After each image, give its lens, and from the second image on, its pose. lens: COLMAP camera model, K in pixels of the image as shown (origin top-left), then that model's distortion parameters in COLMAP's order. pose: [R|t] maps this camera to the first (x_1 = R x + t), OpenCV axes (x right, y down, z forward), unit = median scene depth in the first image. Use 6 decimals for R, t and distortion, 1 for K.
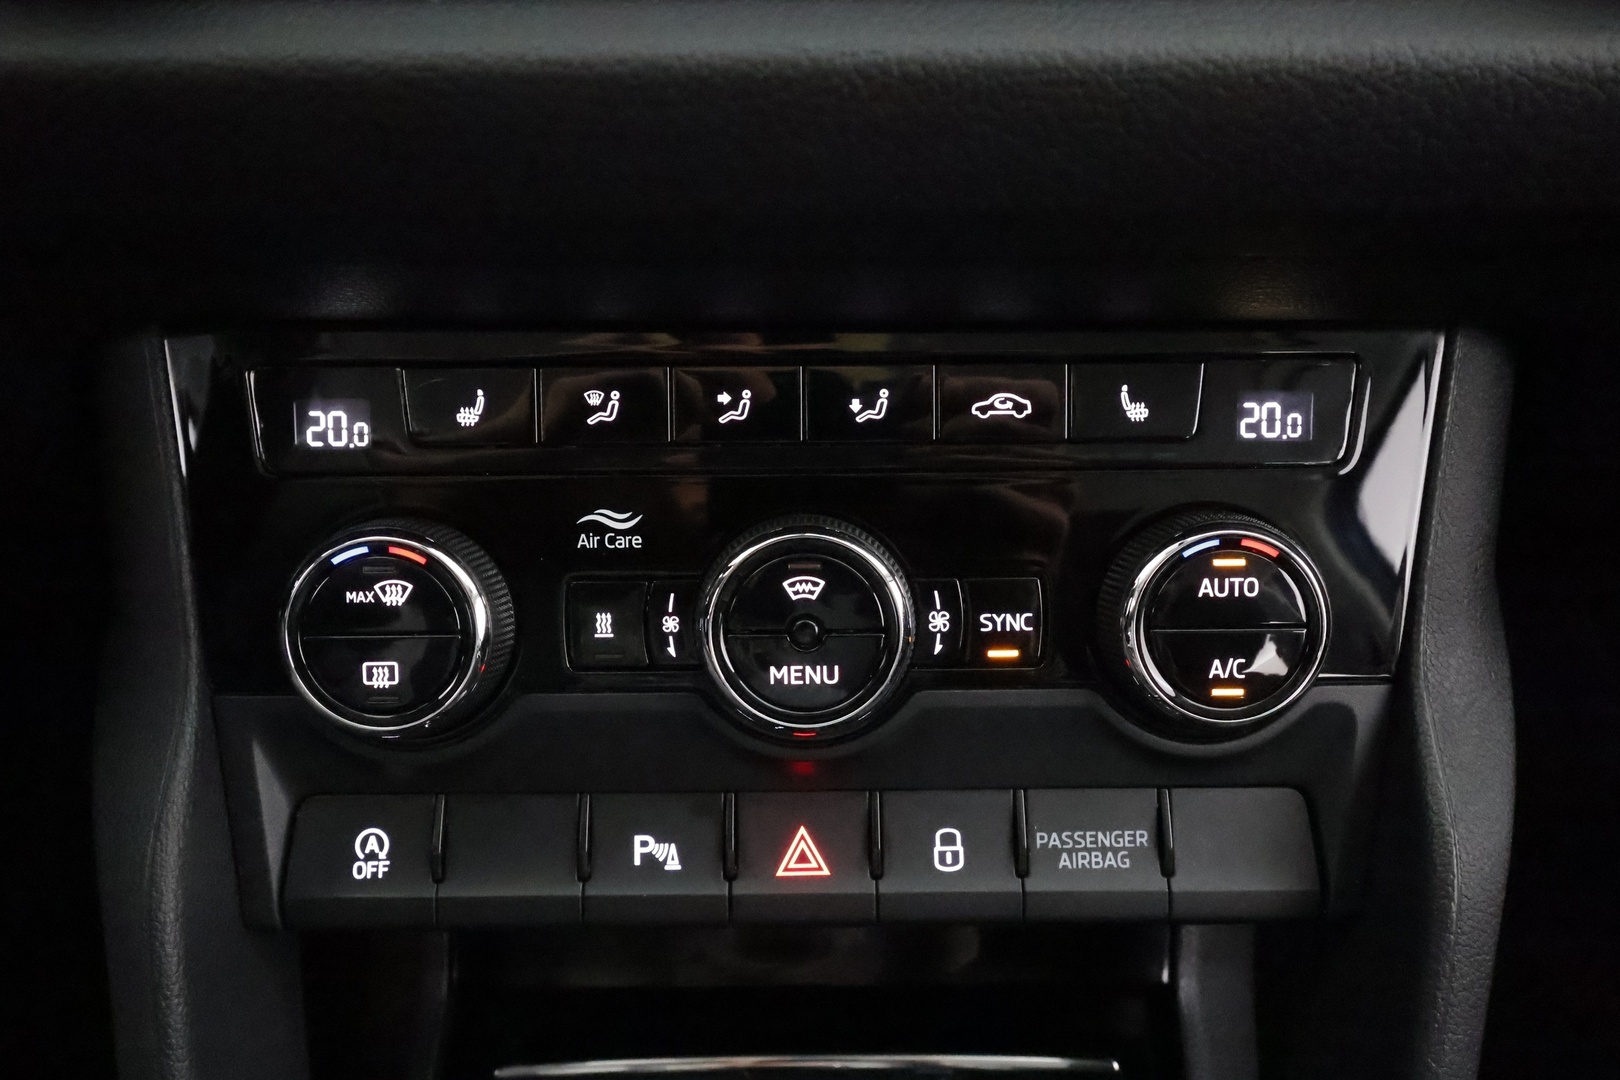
lens RADIAL K [[1151.9, 0, 810.0], [0, 1151.9, 540.0], [0, 0, 1]] dist [0.000558, 0.000045]
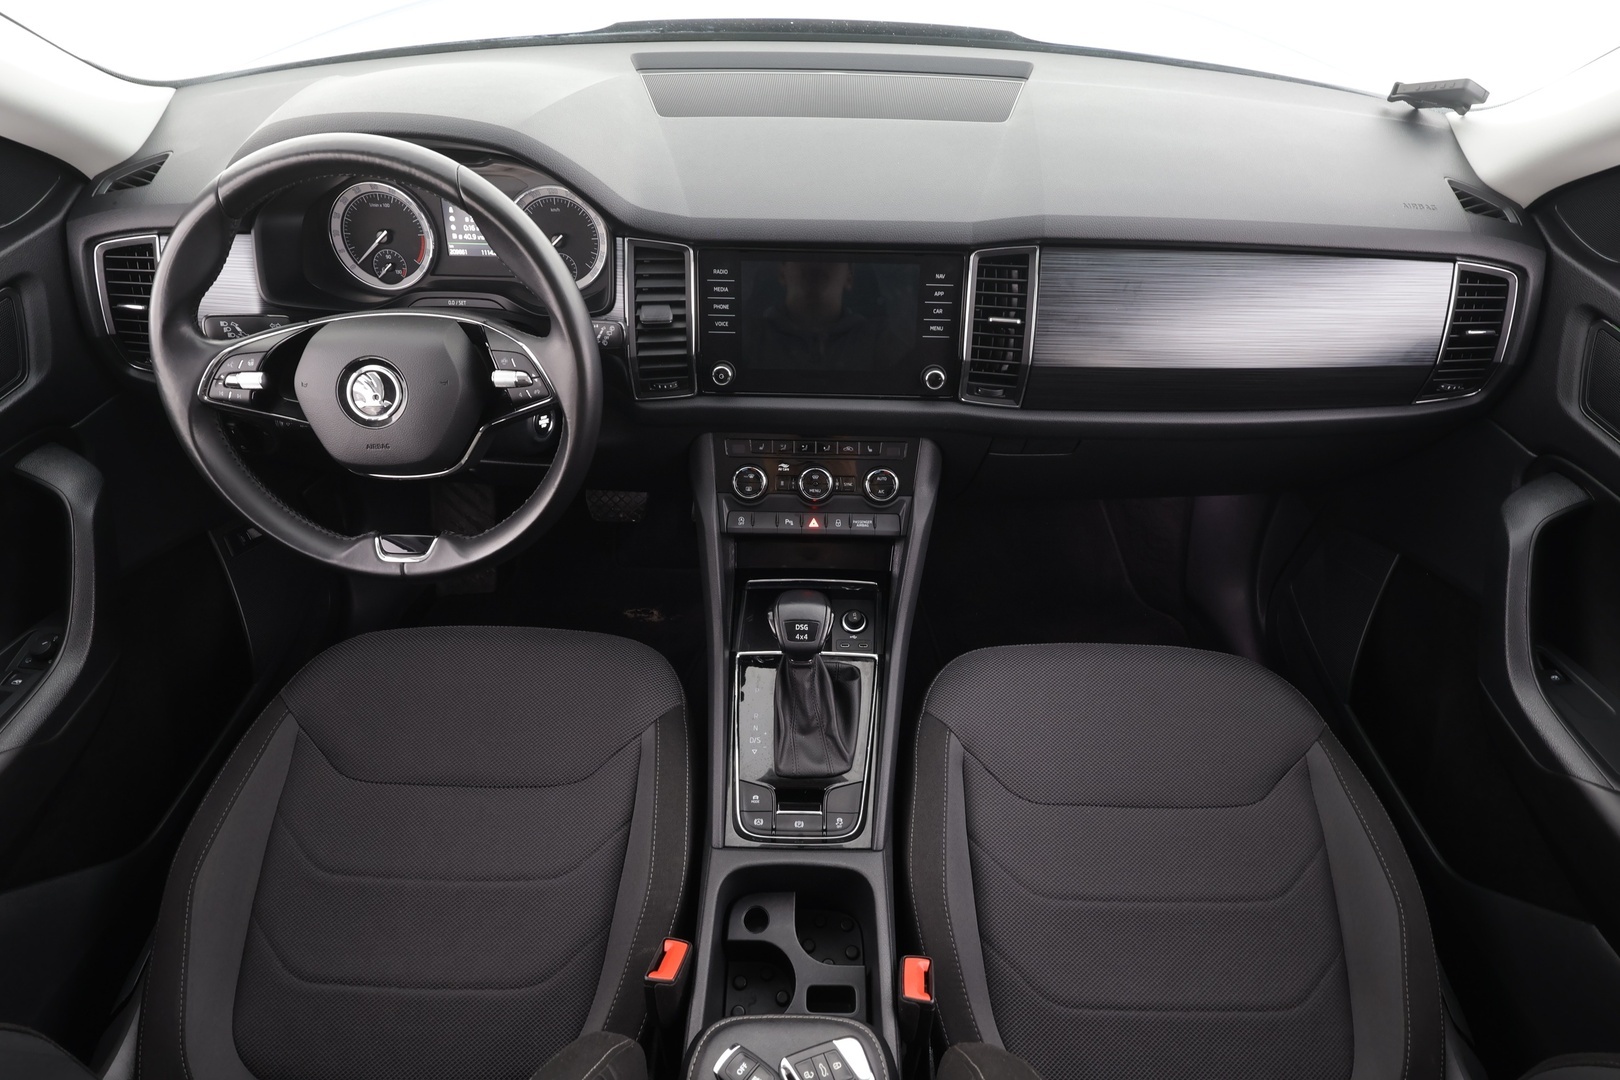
lens RADIAL K [[873.9, 0, 806.6], [0, 873.9, 541.9], [0, 0, 1]] dist [-0.003069, -0.000387]
pose [[0.999632, 0.026908, -0.003411, -0.025382], [-0.026712, 0.998478, 0.048261, 0.155713], [0.004705, -0.048152, 0.998829, -3.579777]]
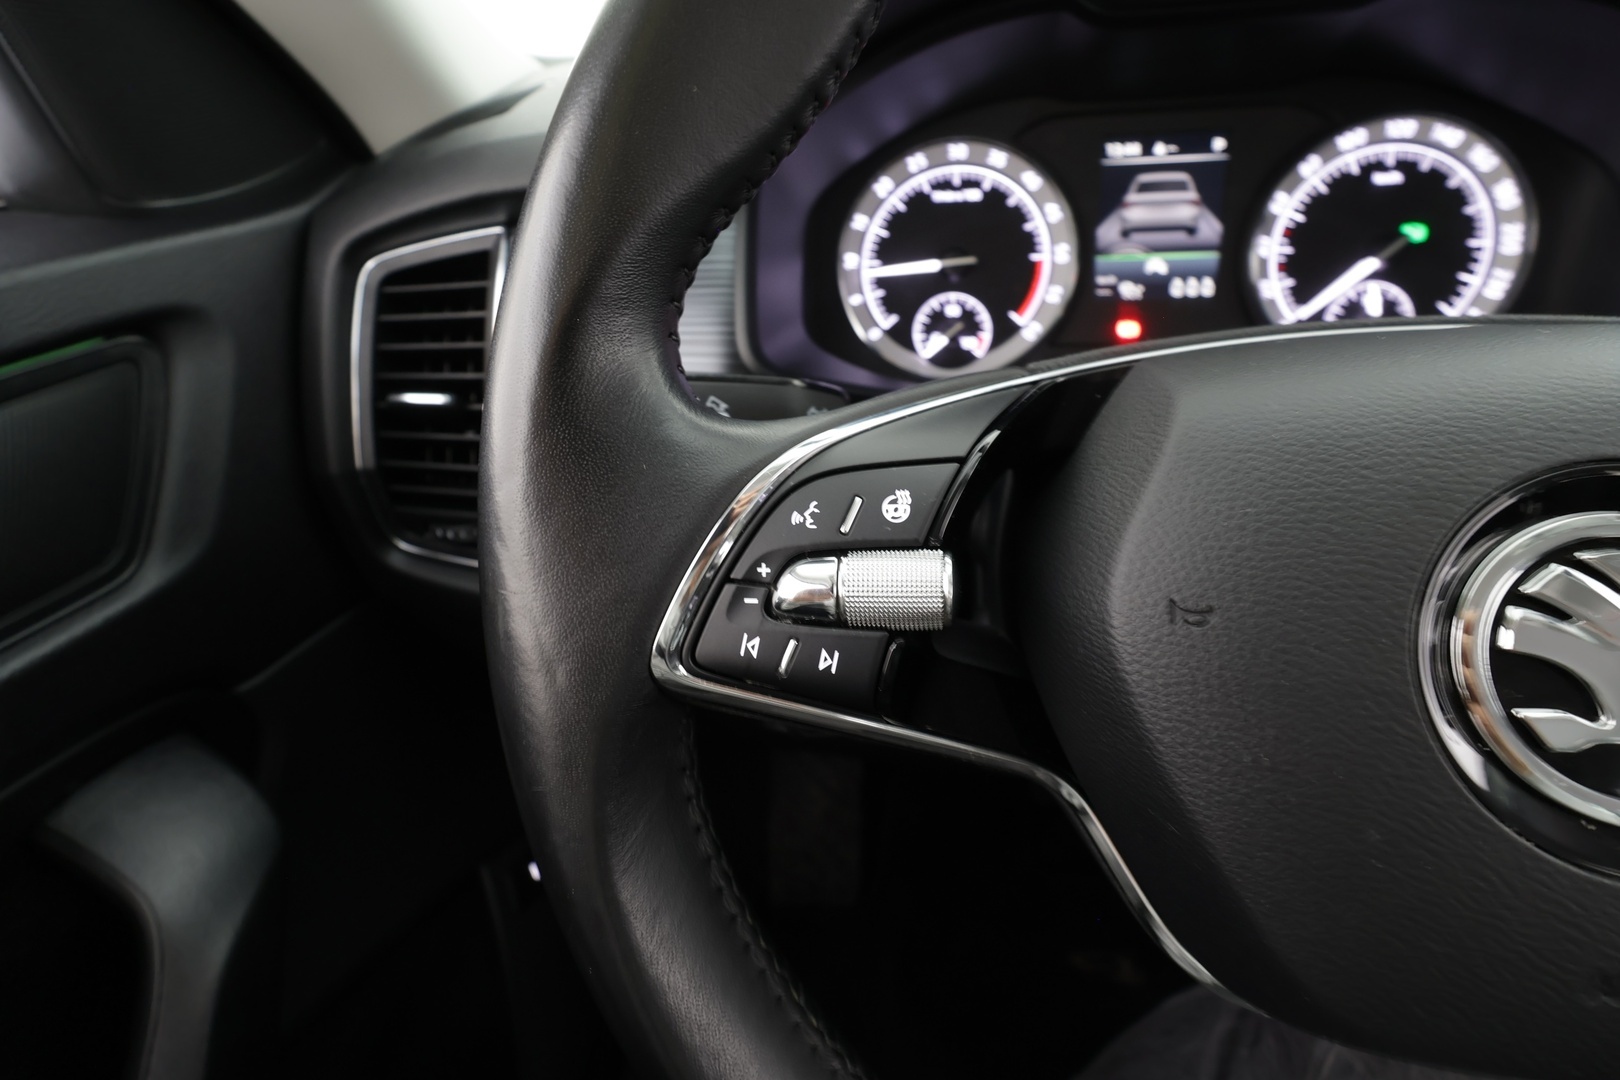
lens RADIAL K [[750.8, 0, 799.0], [0, 750.8, 537.5], [0, 0, 1]] dist [0.000916, 0.000016]
pose [[0.985572, 0.026275, -0.167206, -2.250656], [-0.056278, 0.982542, -0.177324, -0.187941], [0.159627, 0.184175, 0.969845, -0.712796]]
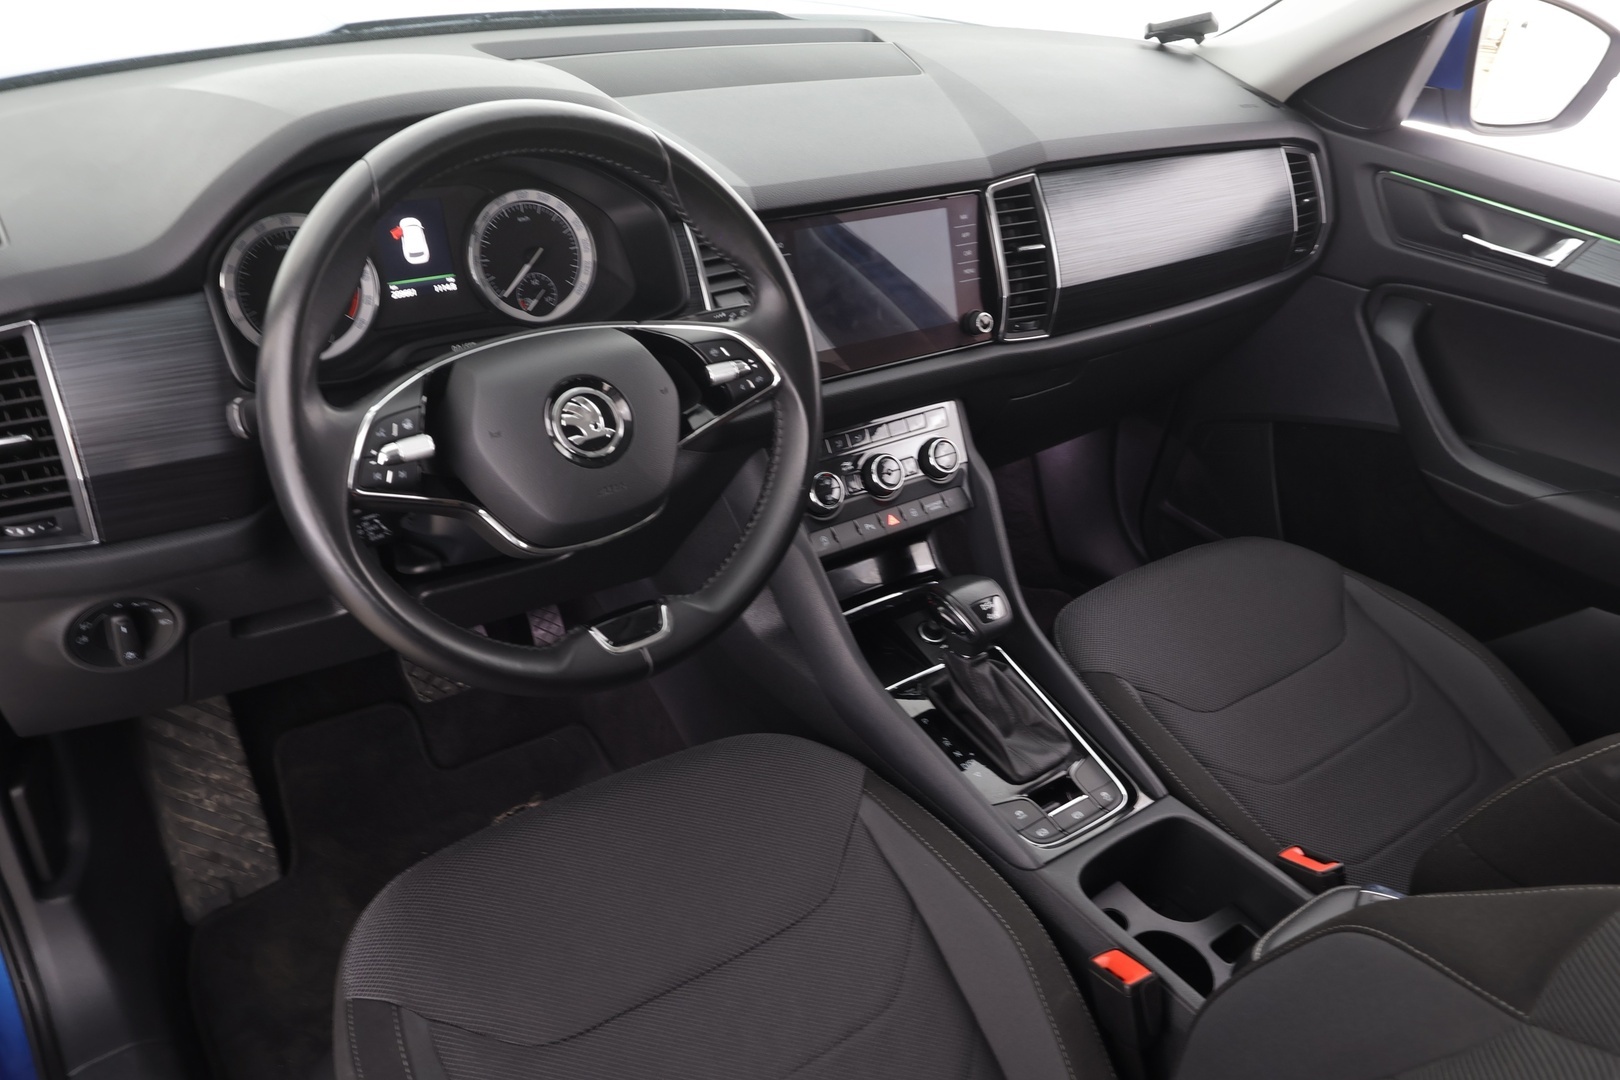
lens RADIAL K [[1227.0, 0, 810.0], [0, 1227.0, 540.0], [0, 0, 1]] dist [0.003783, -0.000775]
pose [[0.809749, -0.250559, 0.530590, -3.273353], [0.321290, 0.945976, -0.043613, 0.485602], [-0.490998, 0.205789, 0.846506, -3.476956]]
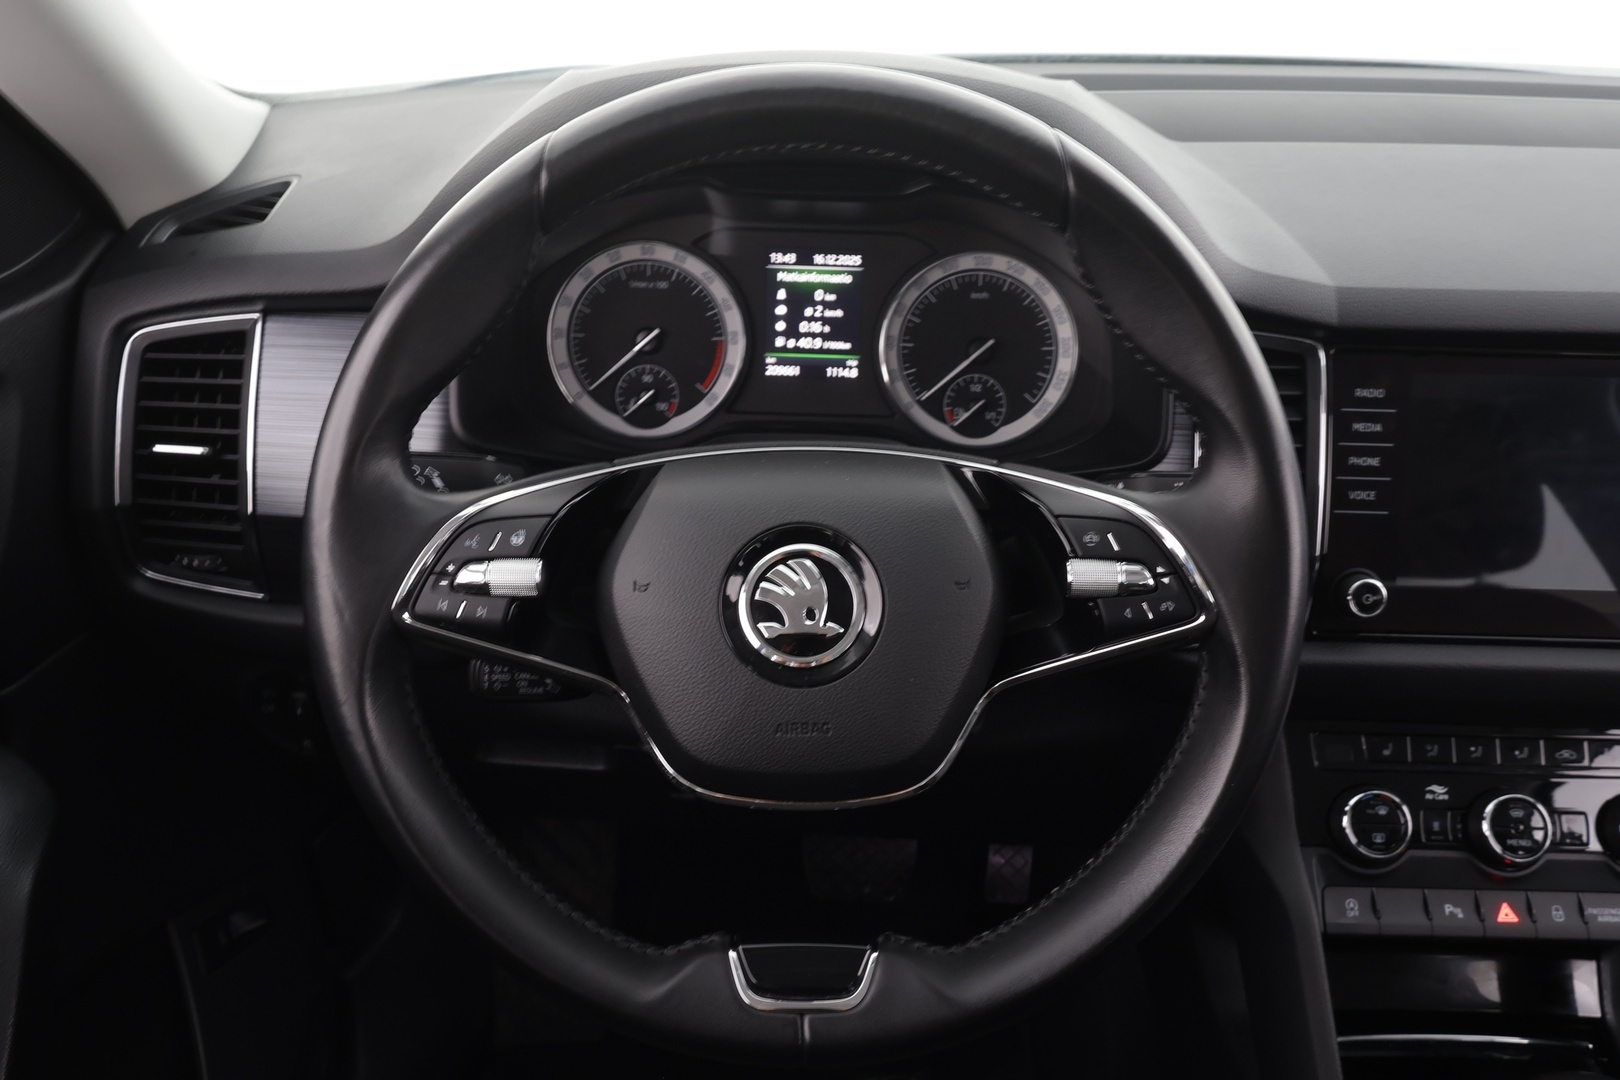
lens RADIAL K [[1291.8, 0, 809.1], [0, 1291.8, 529.3], [0, 0, 1]] dist [-0.001733, -0.000893]
pose [[0.999480, 0.031584, -0.006500, -1.741248], [-0.032207, 0.967914, -0.249208, 0.209381], [-0.001579, 0.249288, 0.968428, -2.313406]]
